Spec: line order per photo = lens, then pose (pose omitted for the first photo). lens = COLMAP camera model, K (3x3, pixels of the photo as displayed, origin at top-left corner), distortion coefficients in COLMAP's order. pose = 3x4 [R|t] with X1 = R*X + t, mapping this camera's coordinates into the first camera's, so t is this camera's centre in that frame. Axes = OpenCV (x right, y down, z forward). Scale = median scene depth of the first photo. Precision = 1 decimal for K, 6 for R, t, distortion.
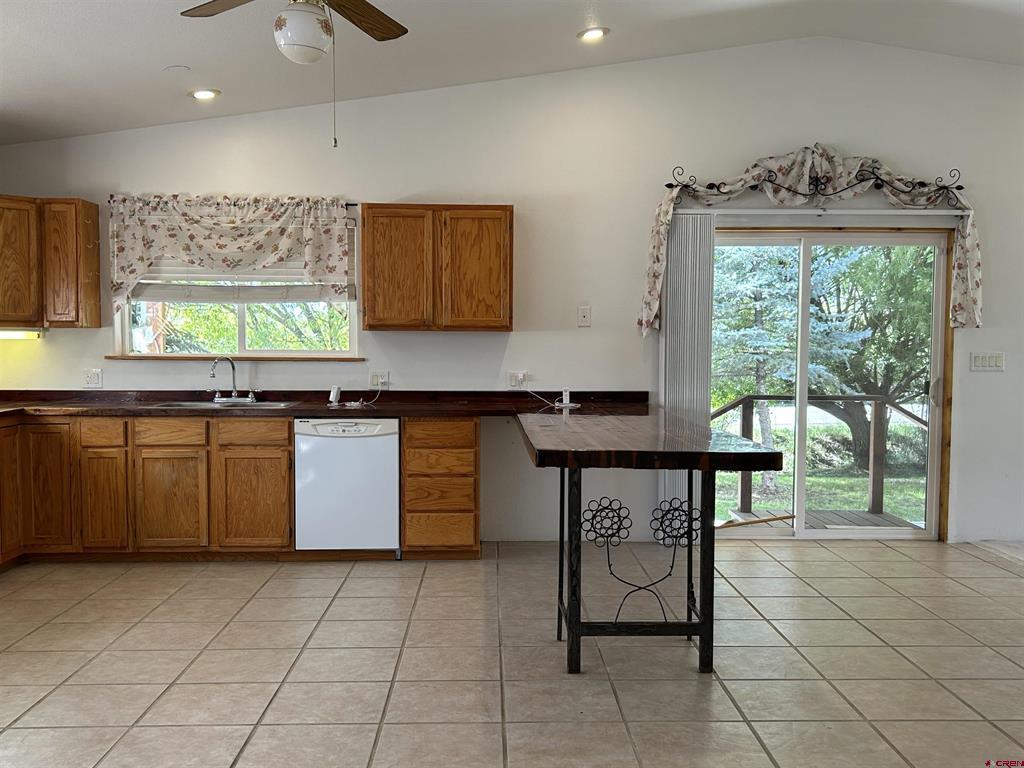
lens RADIAL K [[993.6, 0, 519.4], [0, 993.6, 396.3], [0, 0, 1]] dist [0.039453, 0.000000]
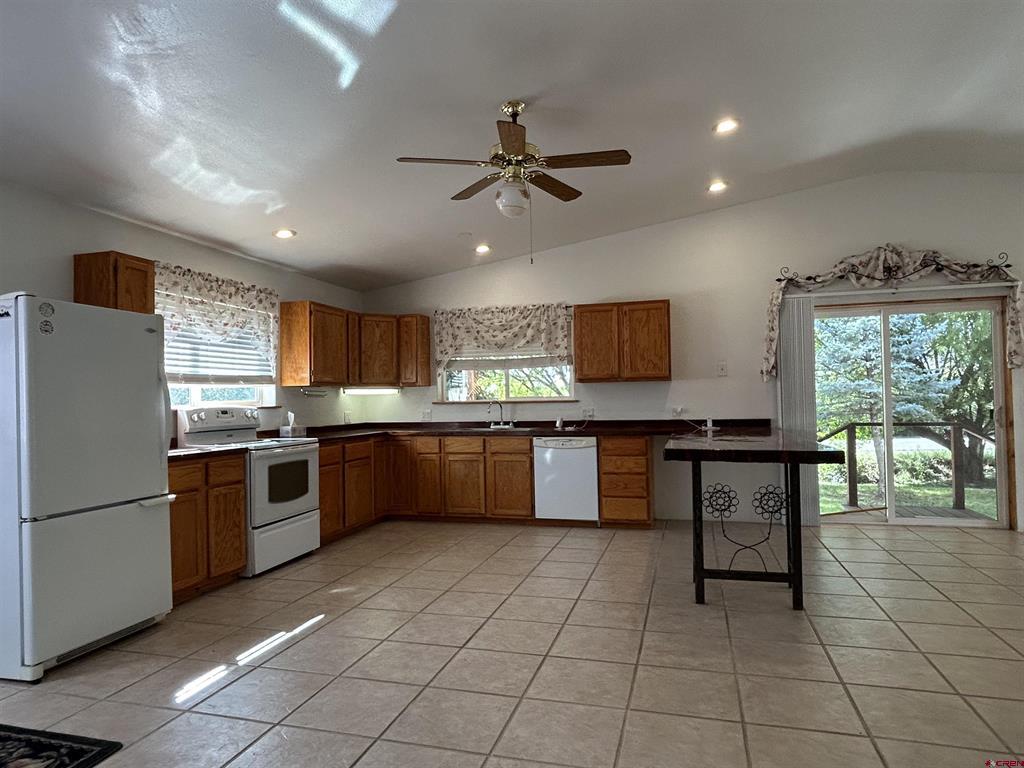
lens RADIAL K [[618.9, 0, 519.7], [0, 618.9, 385.6], [0, 0, 1]] dist [-0.006572, 0.006957]
pose [[0.955472, -0.029013, -0.293653, 0.049061], [0.005673, 0.996777, -0.080023, 0.018003], [0.295028, 0.074794, 0.952557, 0.017423]]
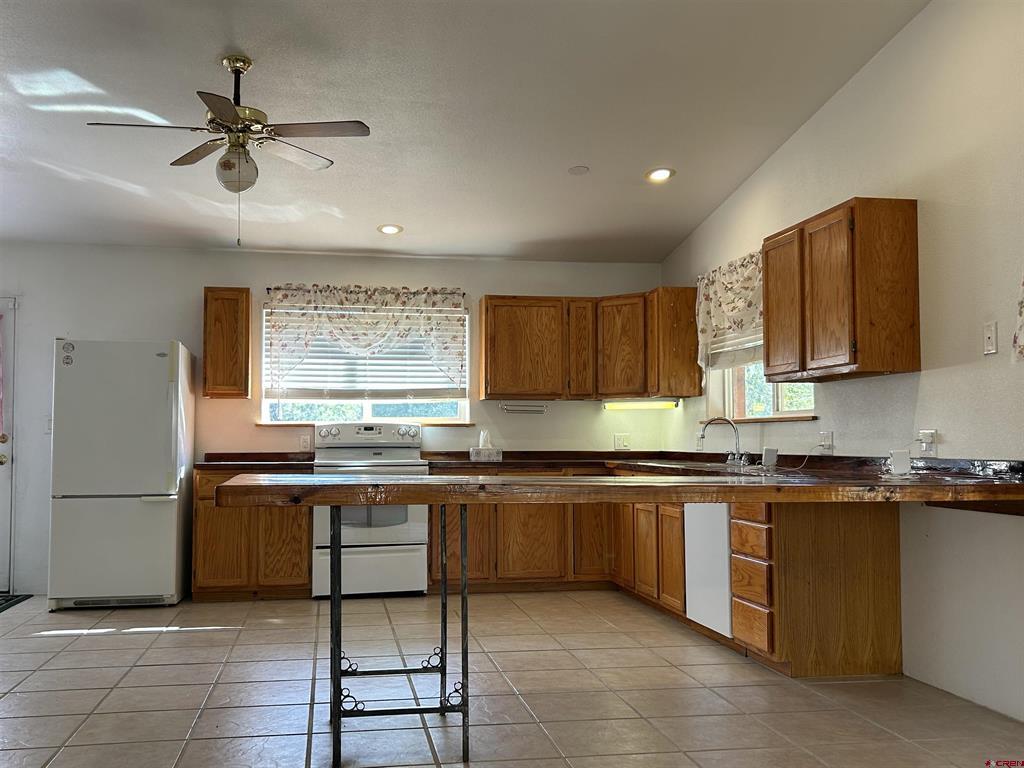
lens RADIAL K [[993.6, 0, 522.2], [0, 993.6, 384.2], [0, 0, 1]] dist [0.039453, 0.000000]
pose [[0.148784, -0.060550, -0.987014, 0.662718], [-0.055294, 0.996053, -0.069440, 0.006861], [0.987323, 0.064907, 0.144848, 0.651913]]
